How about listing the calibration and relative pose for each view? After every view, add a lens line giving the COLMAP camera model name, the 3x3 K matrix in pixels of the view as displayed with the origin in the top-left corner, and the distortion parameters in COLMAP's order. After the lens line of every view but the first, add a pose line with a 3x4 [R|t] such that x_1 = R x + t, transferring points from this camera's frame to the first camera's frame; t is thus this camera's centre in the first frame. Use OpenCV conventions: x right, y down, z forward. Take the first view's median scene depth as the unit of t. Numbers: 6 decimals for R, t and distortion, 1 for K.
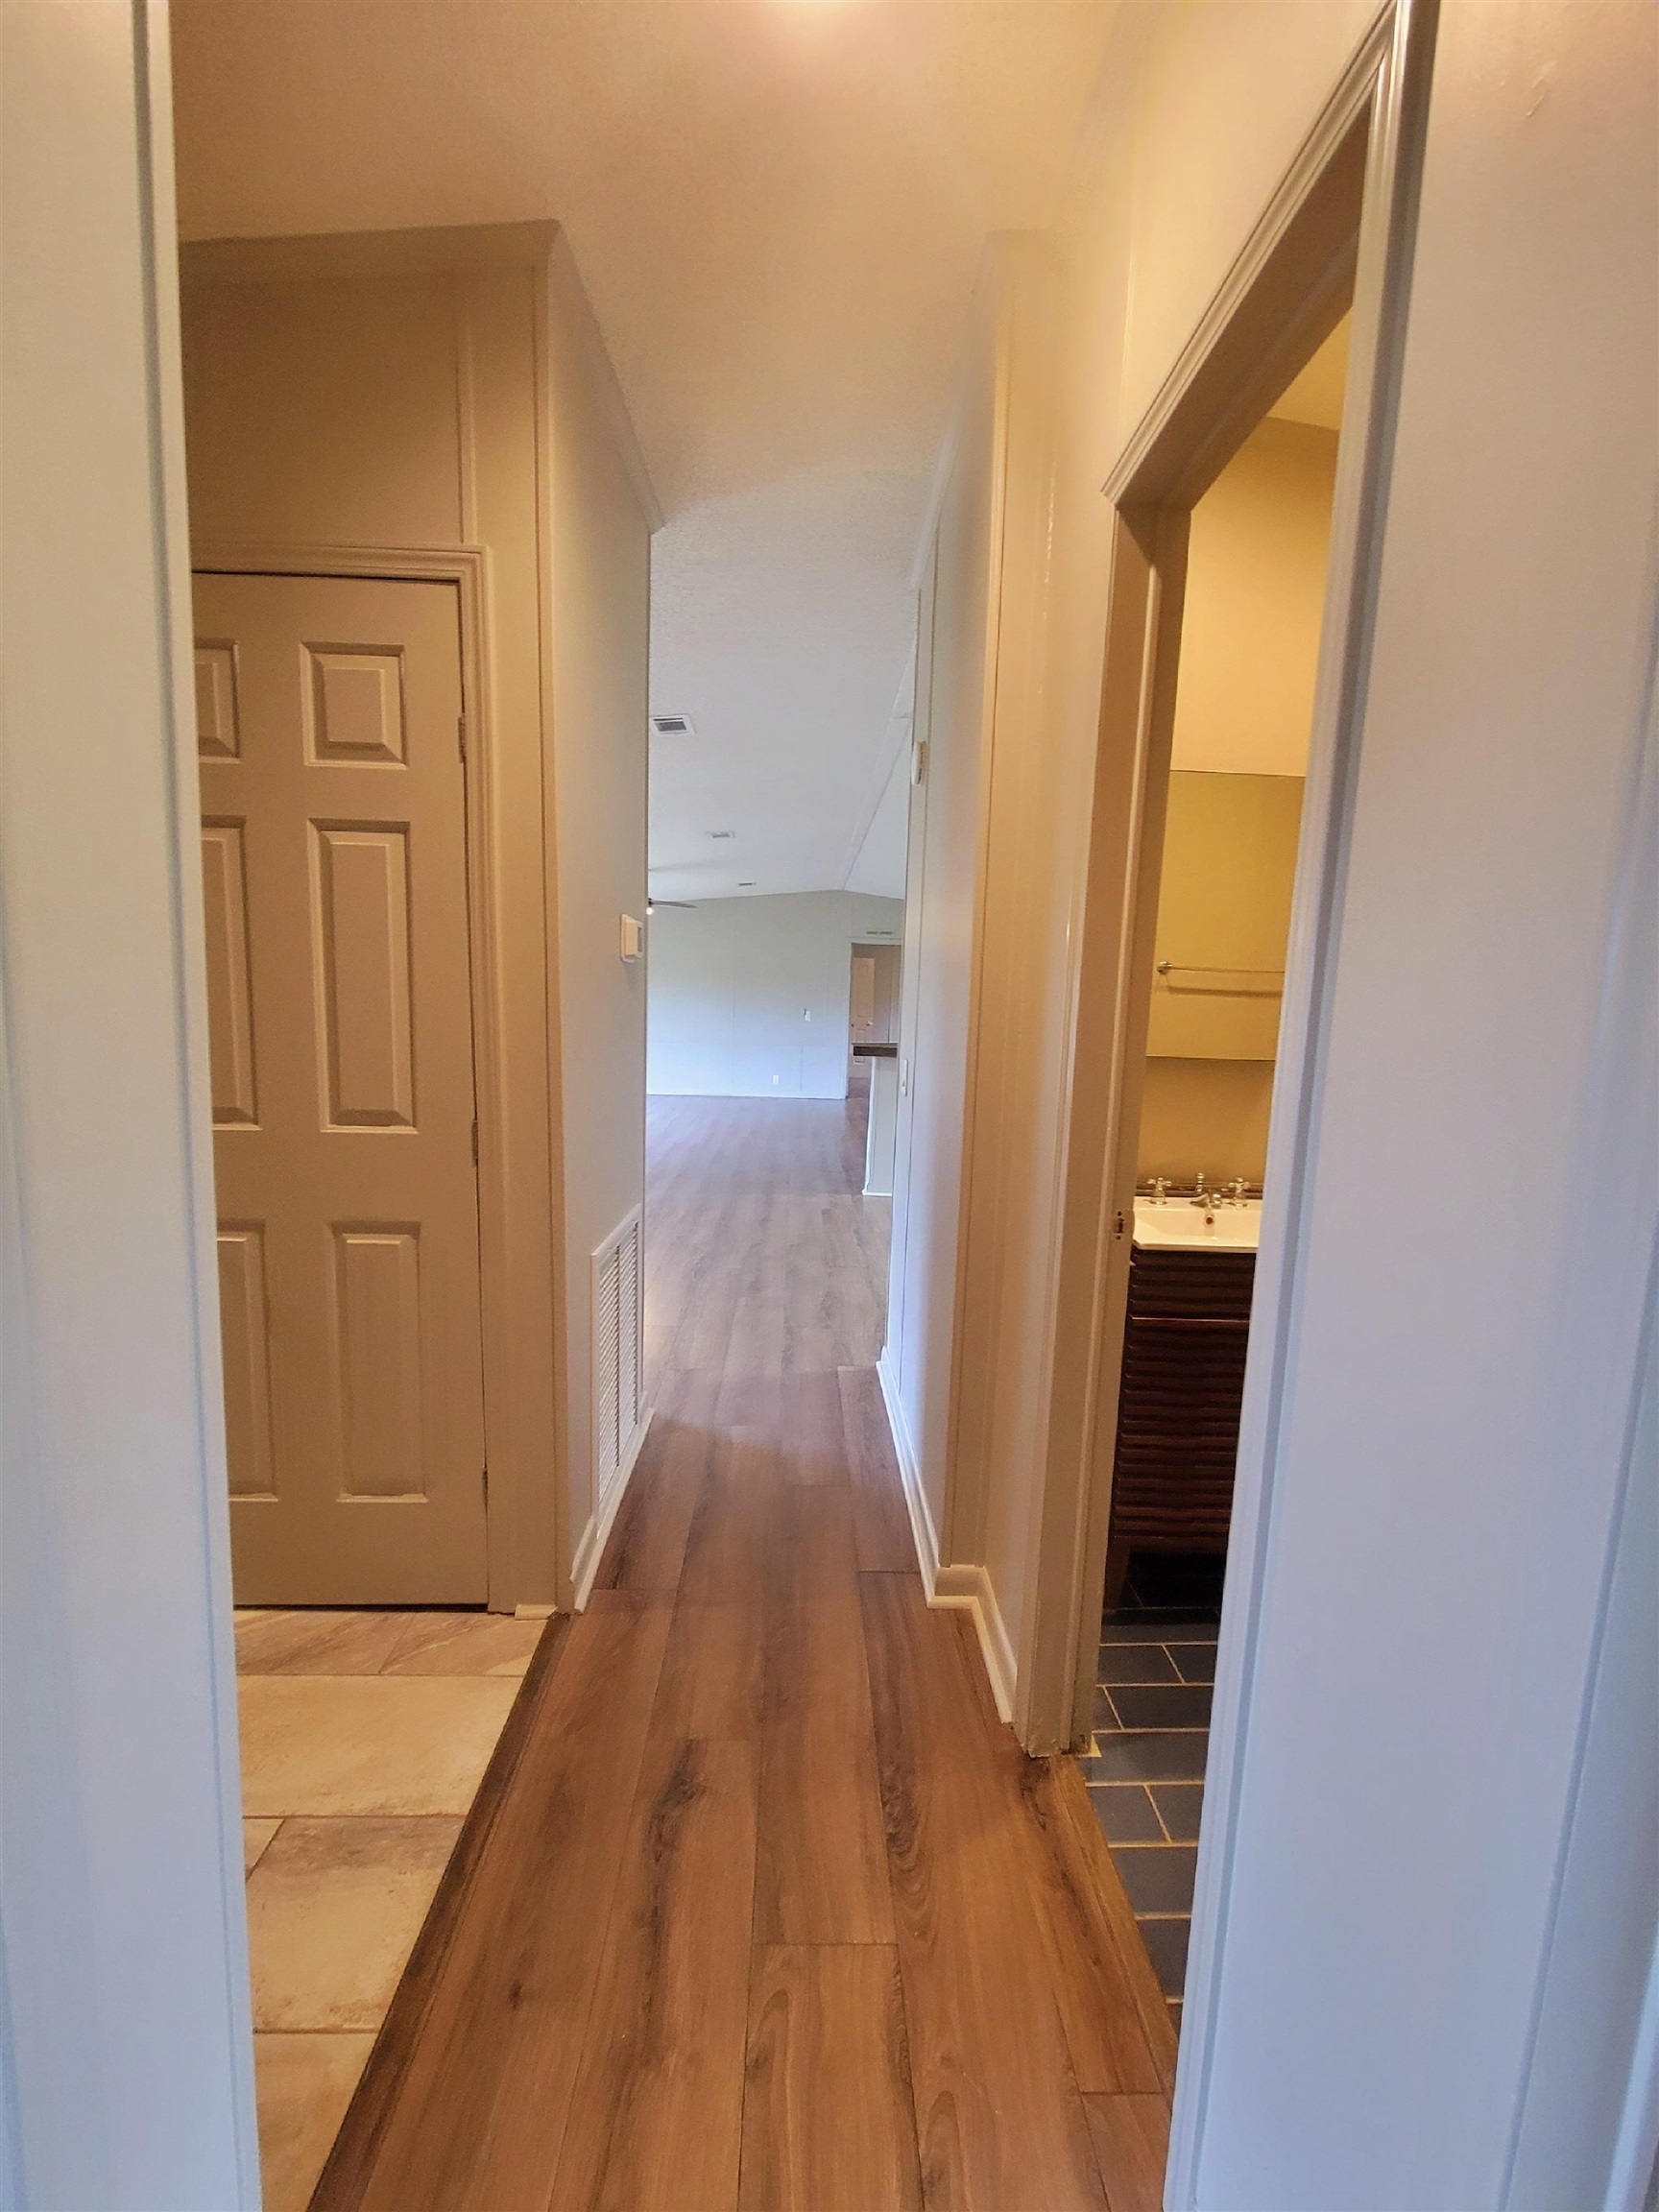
lens RADIAL K [[904.8, 0, 829.7], [0, 904.8, 1113.6], [0, 0, 1]] dist [0.001526, 0.000027]
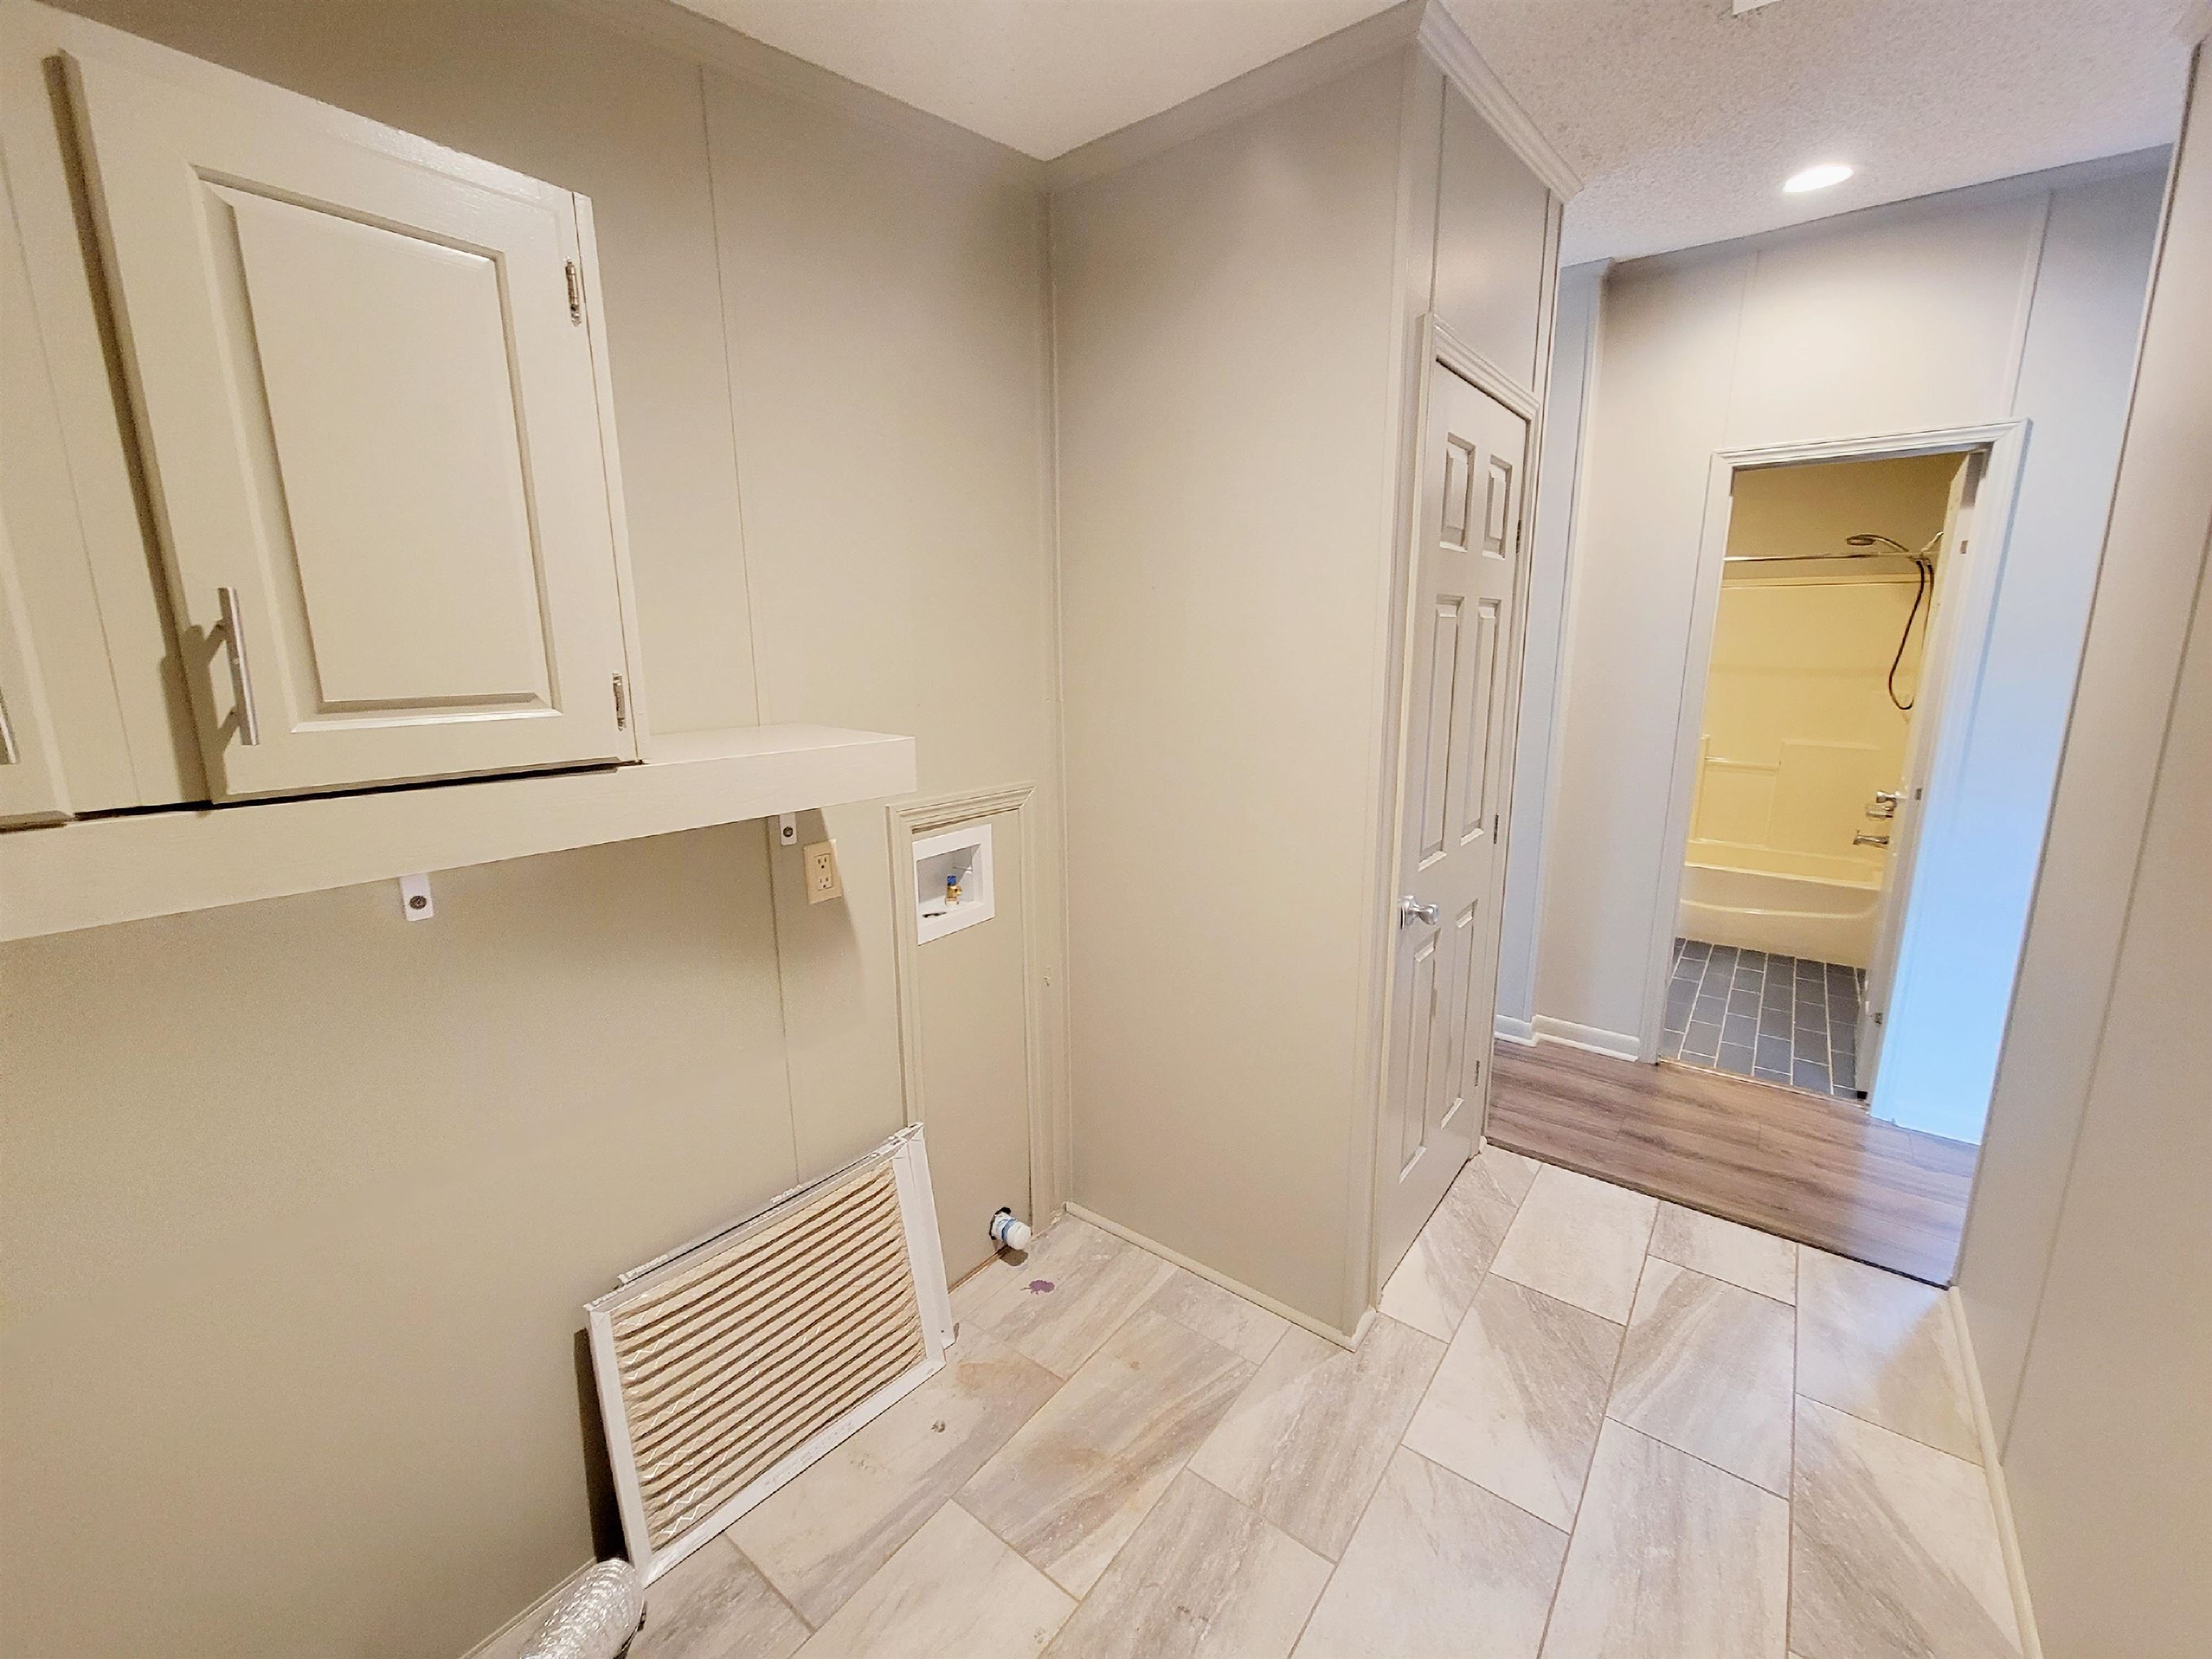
lens RADIAL K [[904.8, 0, 1110.4], [0, 904.8, 825.6], [0, 0, 1]] dist [0.001526, 0.000027]
pose [[0.632175, -0.191463, 0.750797, -2.014341], [0.127730, 0.981483, 0.142742, -0.276190], [-0.764225, 0.005662, 0.644925, 0.621679]]
